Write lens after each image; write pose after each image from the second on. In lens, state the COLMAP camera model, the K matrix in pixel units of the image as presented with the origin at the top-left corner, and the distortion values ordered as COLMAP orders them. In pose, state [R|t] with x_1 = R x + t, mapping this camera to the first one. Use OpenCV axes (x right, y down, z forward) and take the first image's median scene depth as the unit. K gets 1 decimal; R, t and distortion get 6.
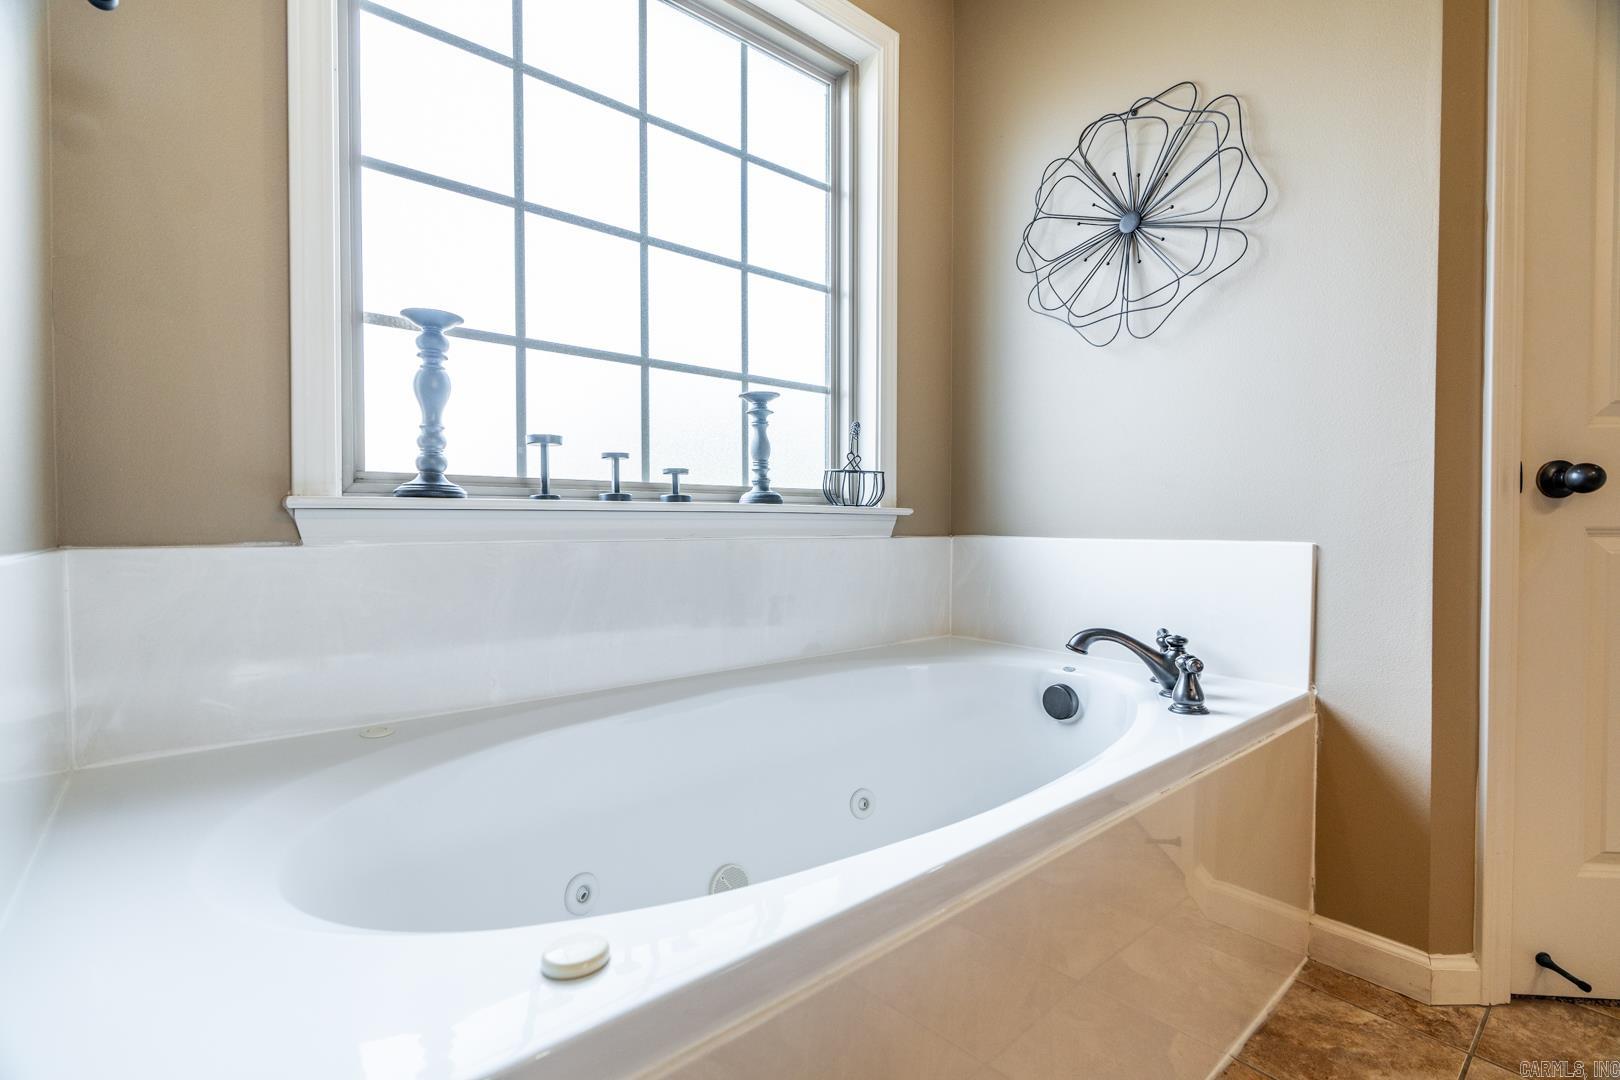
lens RADIAL K [[728.8, 0, 806.3], [0, 728.8, 540.6], [0, 0, 1]] dist [-0.016322, 0.006632]
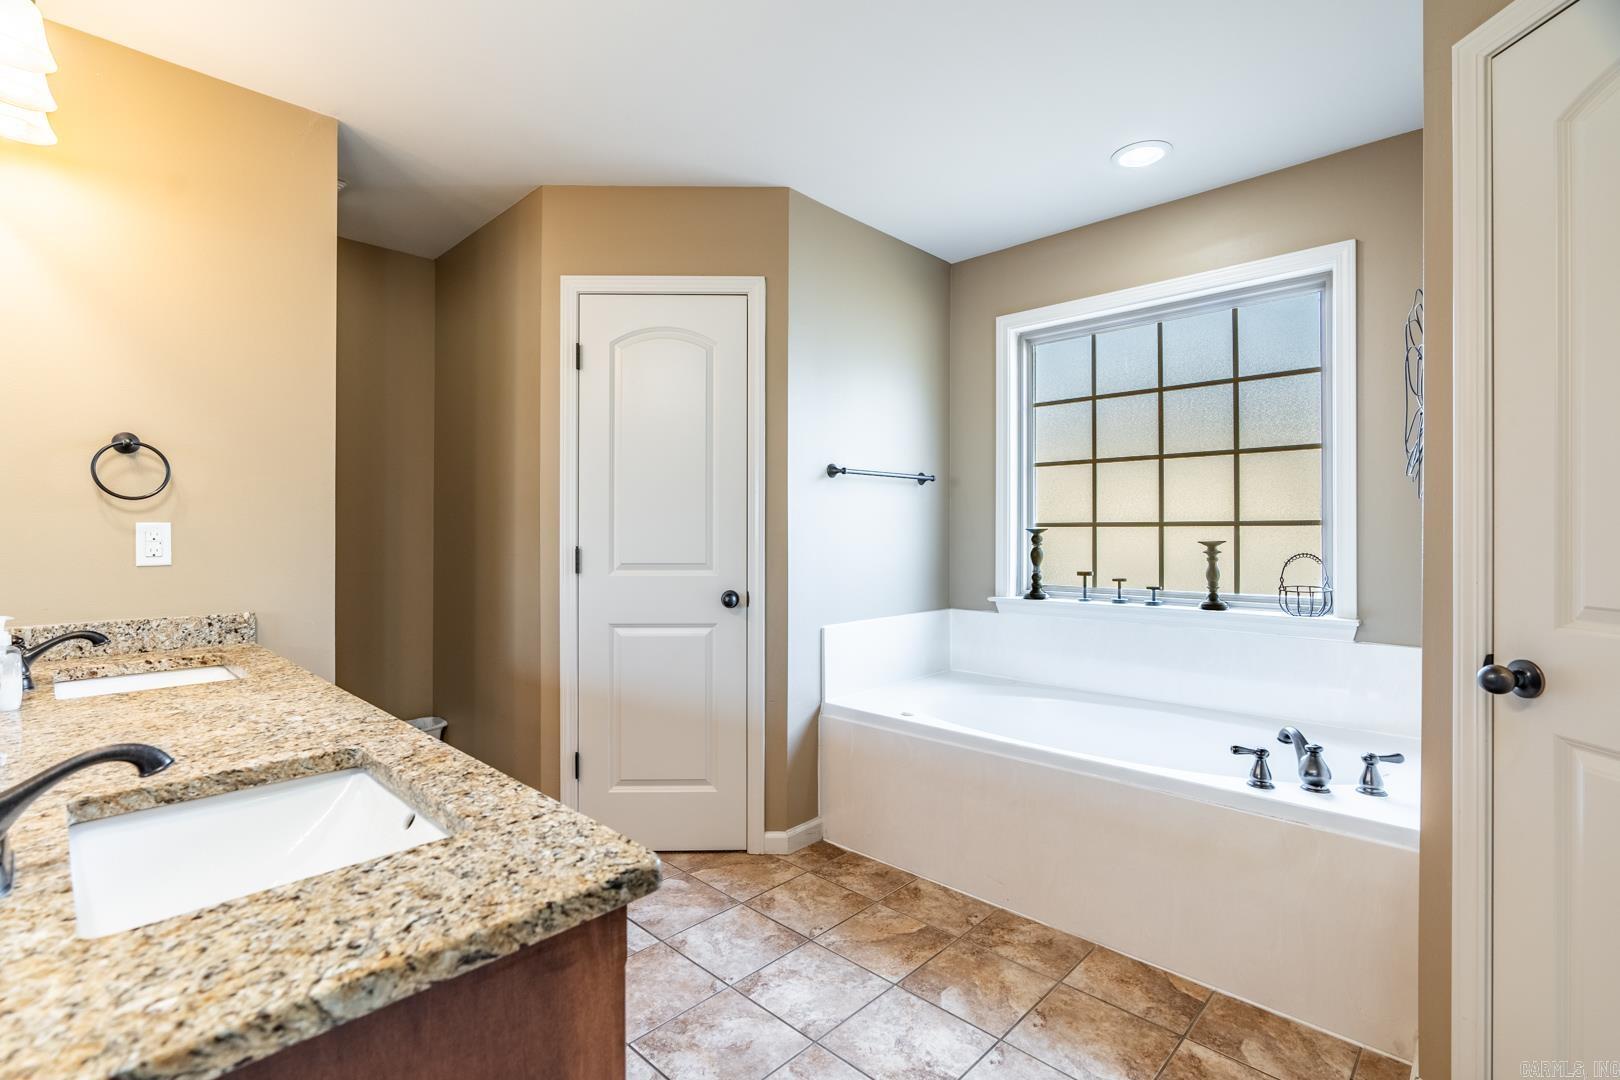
lens RADIAL K [[728.8, 0, 806.3], [0, 728.8, 540.6], [0, 0, 1]] dist [-0.016322, 0.006632]
pose [[0.114038, 0.010455, -0.993421, 1.445962], [-0.020307, 0.999760, 0.008191, -0.199139], [0.993269, 0.019239, 0.114223, -0.079132]]
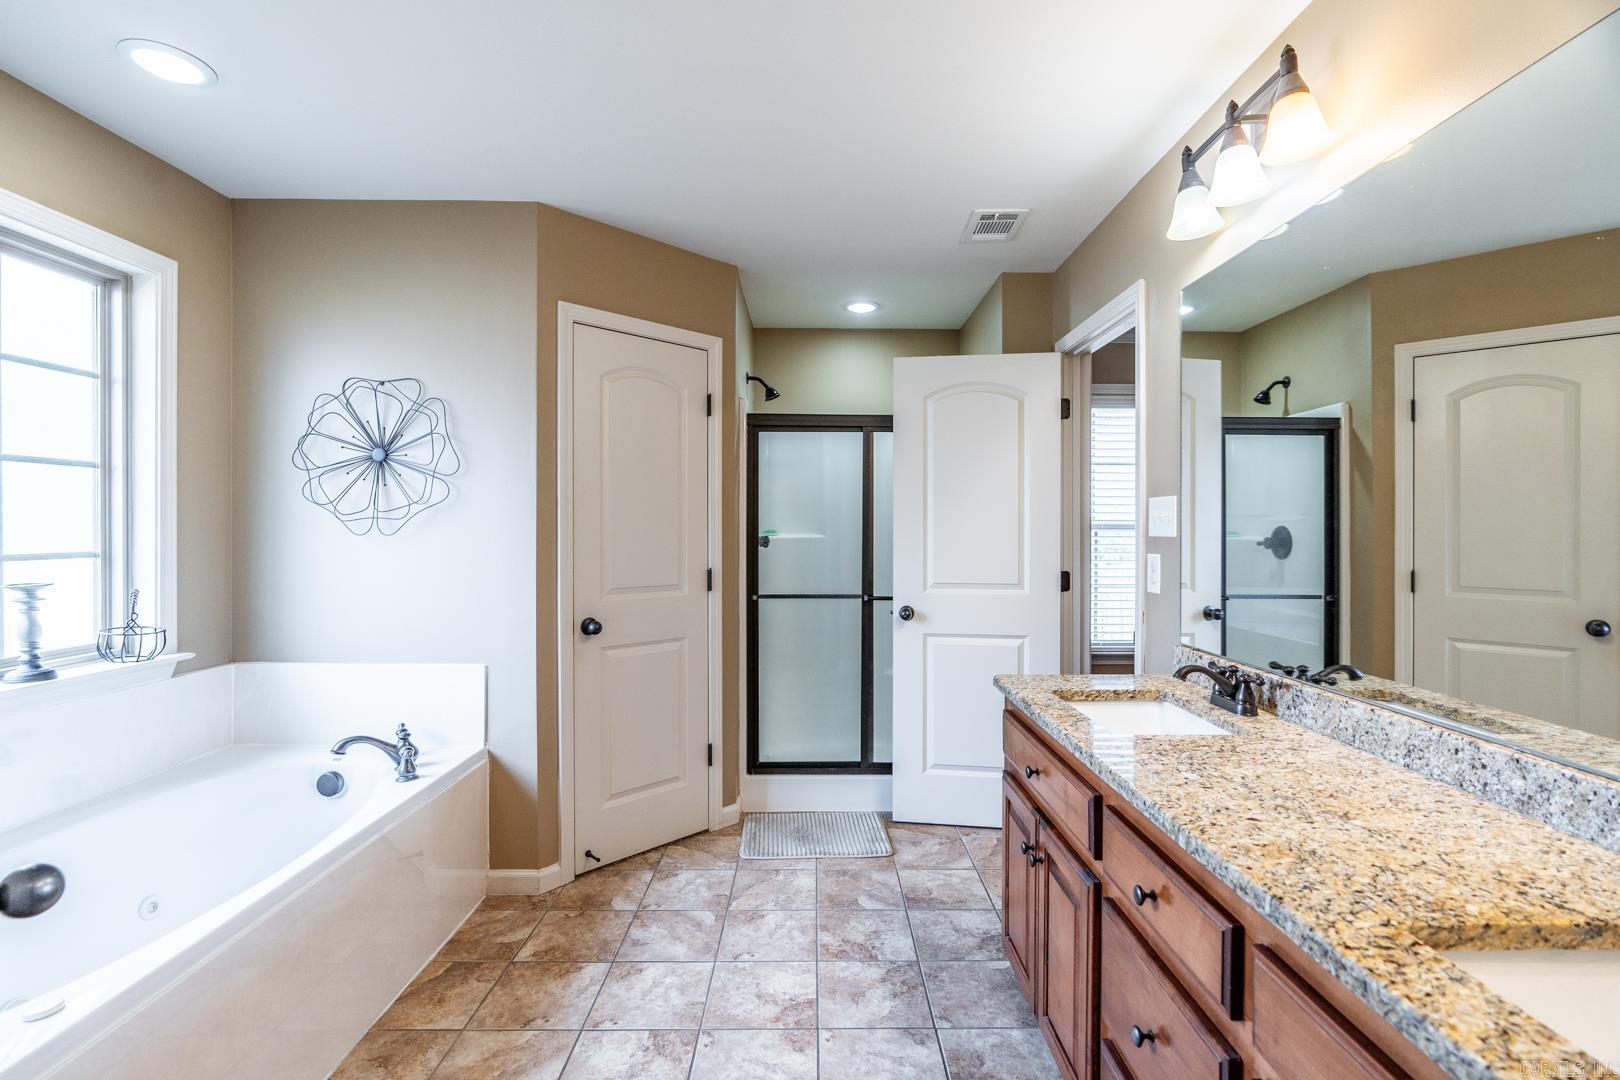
lens RADIAL K [[728.8, 0, 806.3], [0, 728.8, 540.6], [0, 0, 1]] dist [-0.016322, 0.006632]
pose [[0.634033, -0.004266, 0.773294, -0.166997], [0.016149, 0.999840, -0.007725, -0.243130], [-0.773138, 0.017386, 0.634000, -0.674983]]
